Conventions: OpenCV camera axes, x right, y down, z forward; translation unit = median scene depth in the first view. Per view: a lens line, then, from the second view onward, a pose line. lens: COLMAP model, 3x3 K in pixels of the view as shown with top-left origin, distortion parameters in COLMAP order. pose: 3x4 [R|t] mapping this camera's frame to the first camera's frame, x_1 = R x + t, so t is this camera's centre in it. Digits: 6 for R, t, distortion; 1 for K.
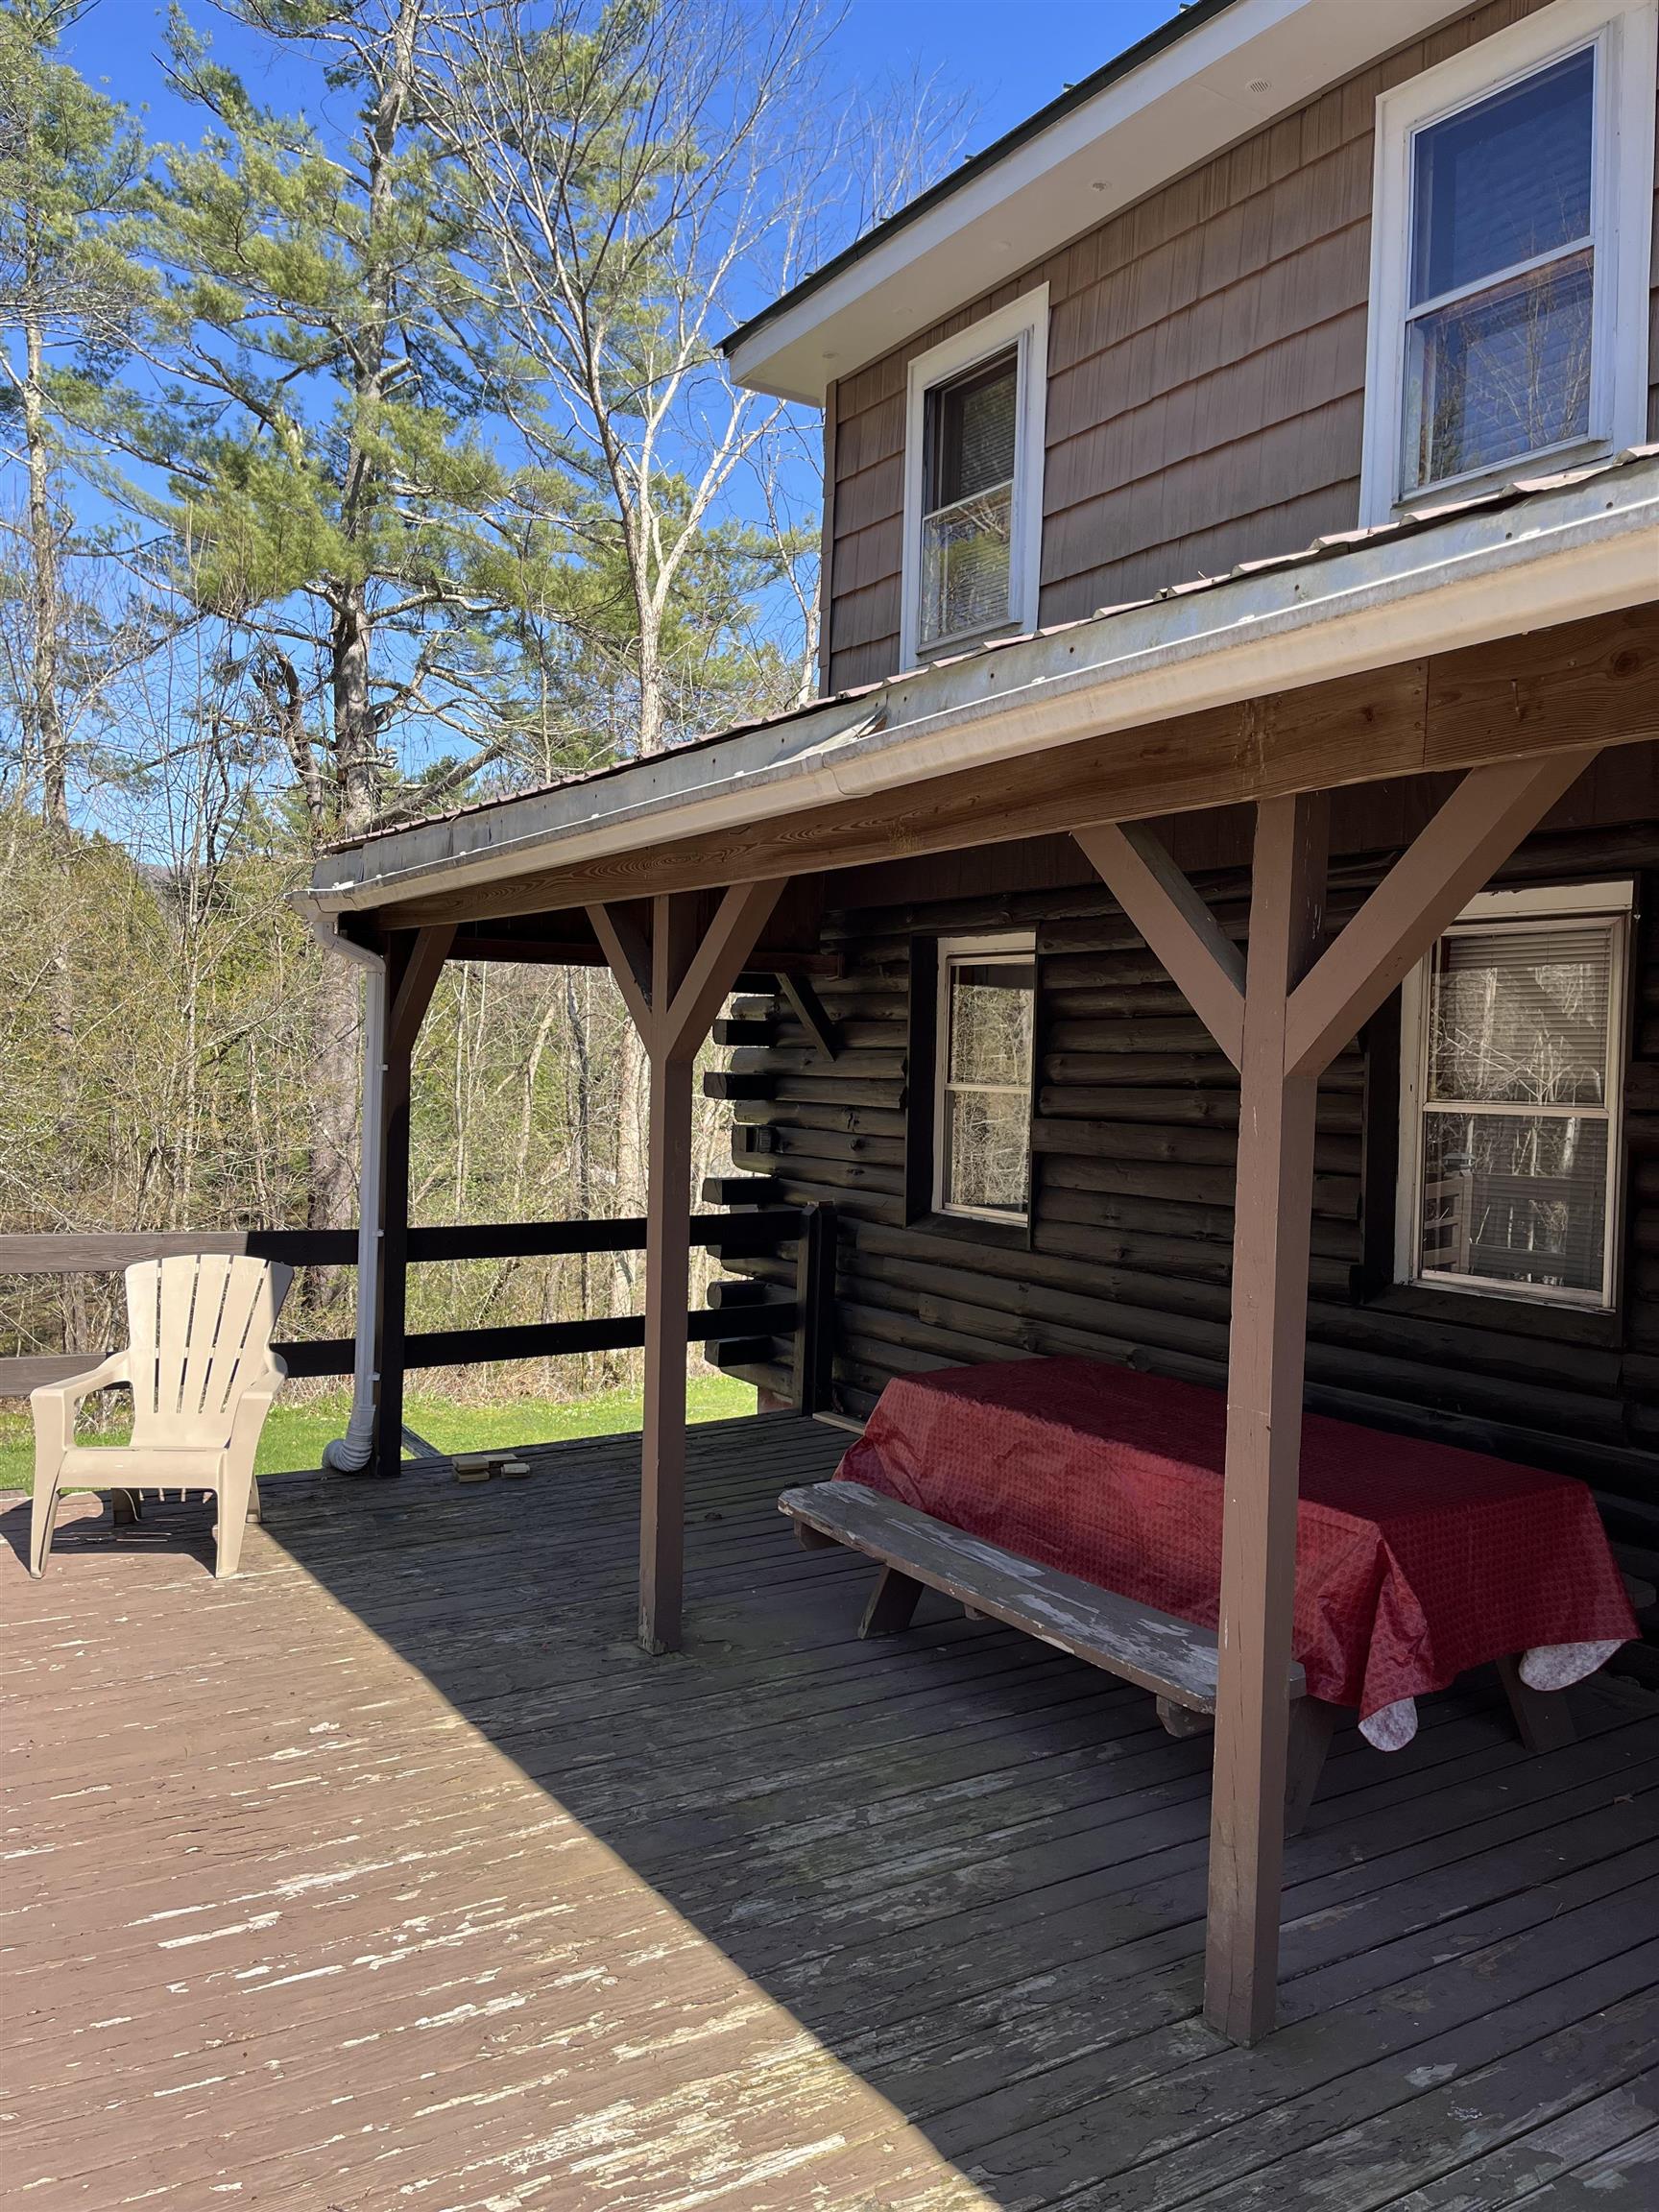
lens RADIAL K [[1684.4, 0, 823.3], [0, 1684.4, 1116.0], [0, 0, 1]] dist [0.060520, -0.062708]
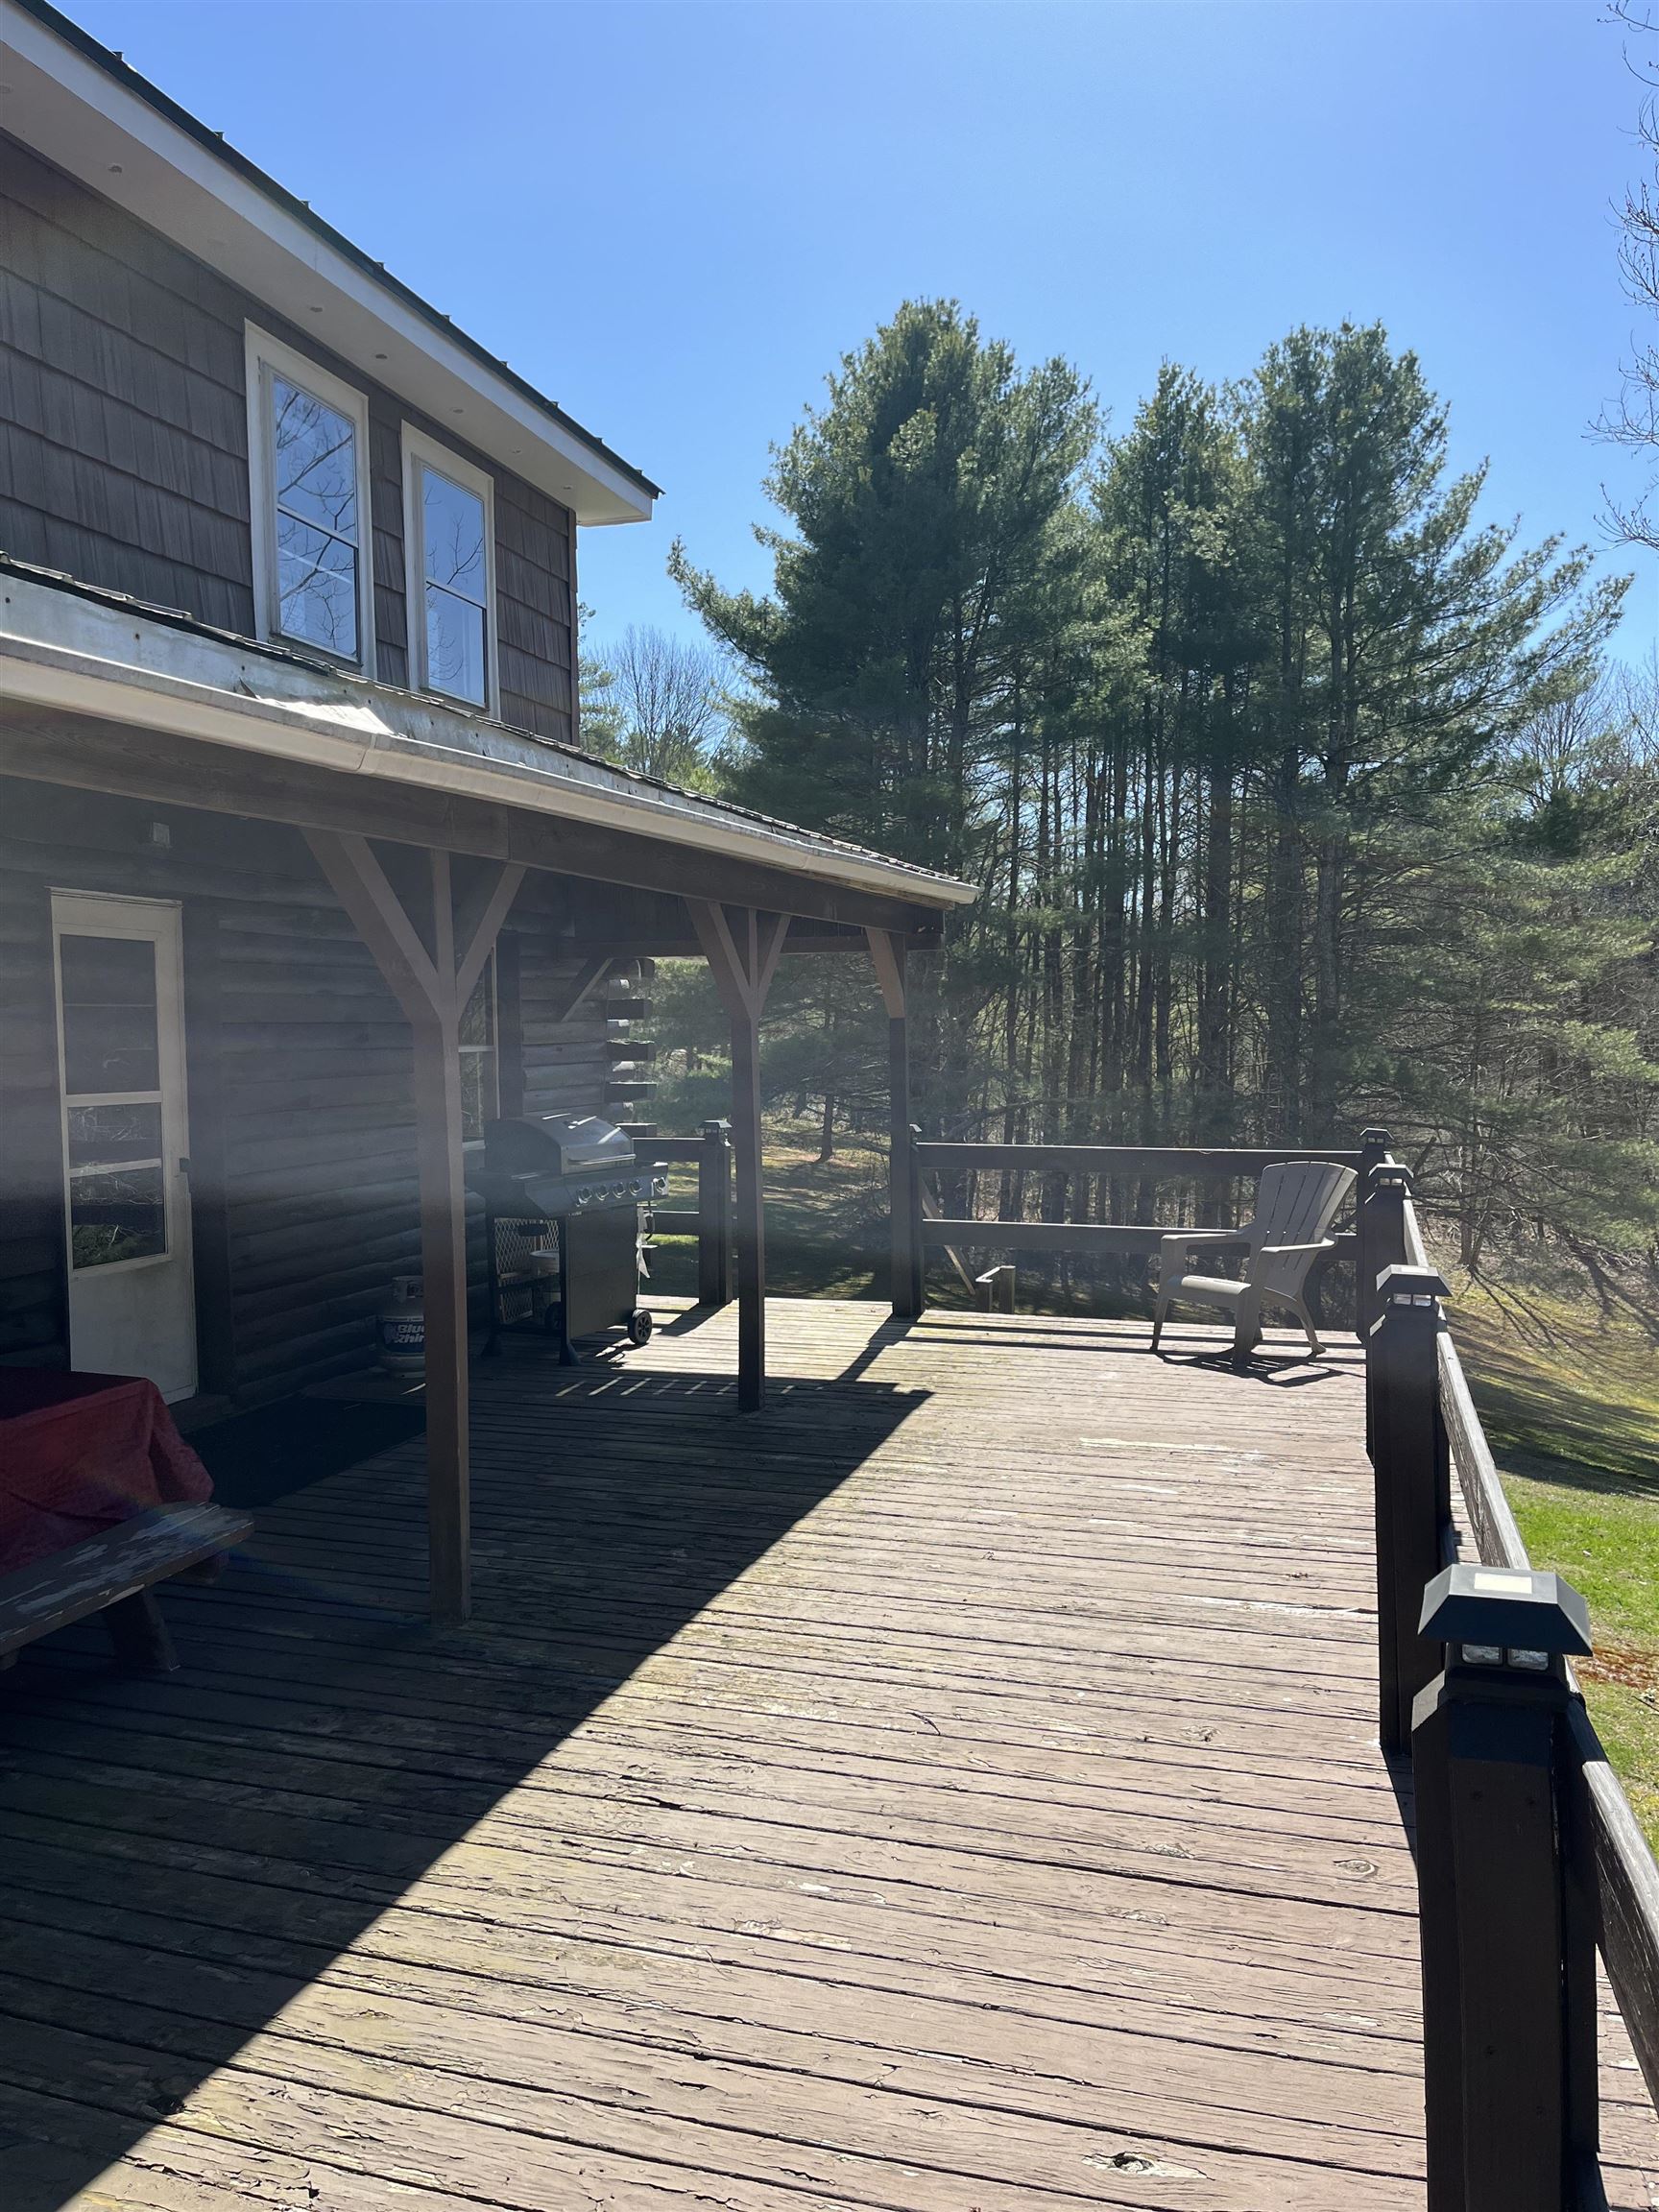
lens RADIAL K [[1684.4, 0, 823.3], [0, 1684.4, 1116.0], [0, 0, 1]] dist [0.060520, -0.062708]
pose [[-0.653631, -0.048834, 0.755236, -0.998171], [0.018801, 0.996560, 0.080709, -0.051552], [-0.756580, 0.066953, -0.650464, 1.494381]]
